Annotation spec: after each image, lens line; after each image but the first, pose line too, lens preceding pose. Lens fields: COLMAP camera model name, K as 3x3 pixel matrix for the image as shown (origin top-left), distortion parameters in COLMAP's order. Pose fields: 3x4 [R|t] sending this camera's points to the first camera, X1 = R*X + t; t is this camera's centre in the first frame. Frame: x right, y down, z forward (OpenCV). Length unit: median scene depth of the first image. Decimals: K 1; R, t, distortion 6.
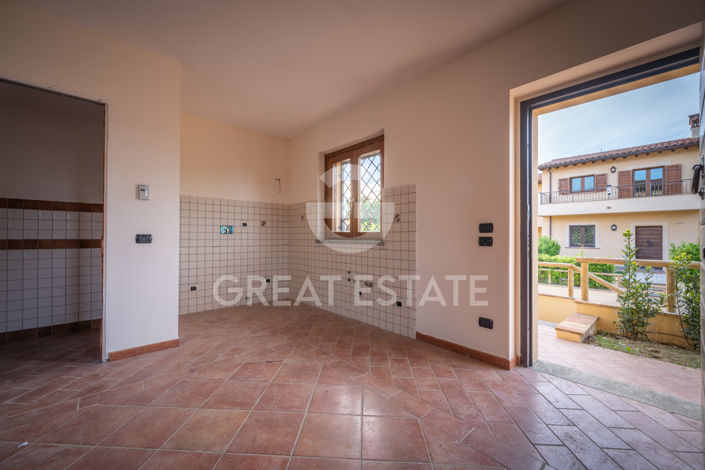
lens RADIAL K [[283.1, 0, 351.0], [0, 283.1, 234.5], [0, 0, 1]] dist [-0.000186, 0.000010]
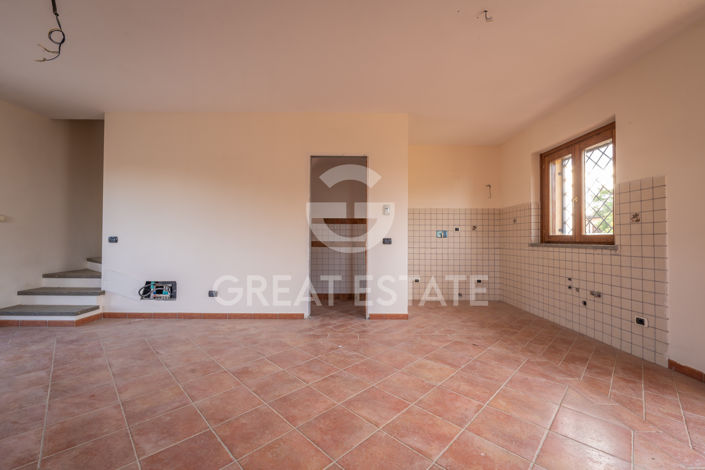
lens RADIAL K [[283.1, 0, 351.0], [0, 283.1, 234.5], [0, 0, 1]] dist [-0.000186, 0.000010]
pose [[0.744427, -0.011148, -0.667610, 0.068767], [0.003038, 0.999907, -0.013309, -0.000430], [0.667697, 0.007879, 0.744392, -0.134996]]
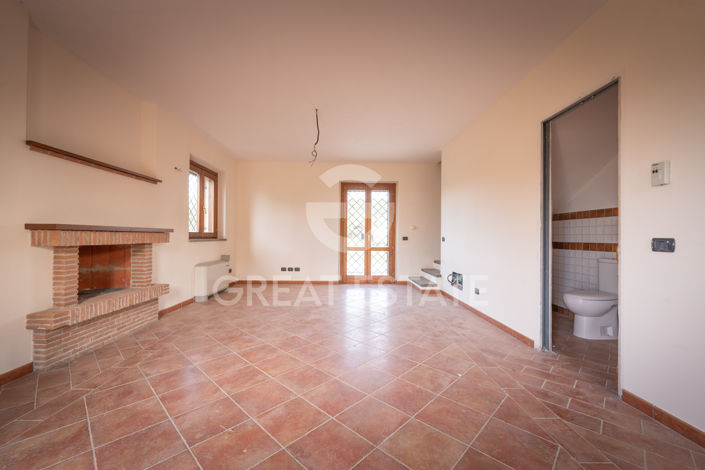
lens RADIAL K [[283.1, 0, 351.0], [0, 283.1, 234.5], [0, 0, 1]] dist [-0.000186, 0.000010]
pose [[-0.649825, -0.016987, -0.759894, 0.134336], [-0.006855, 0.999841, -0.016488, 0.003929], [0.760053, -0.005505, -0.649838, 0.520846]]
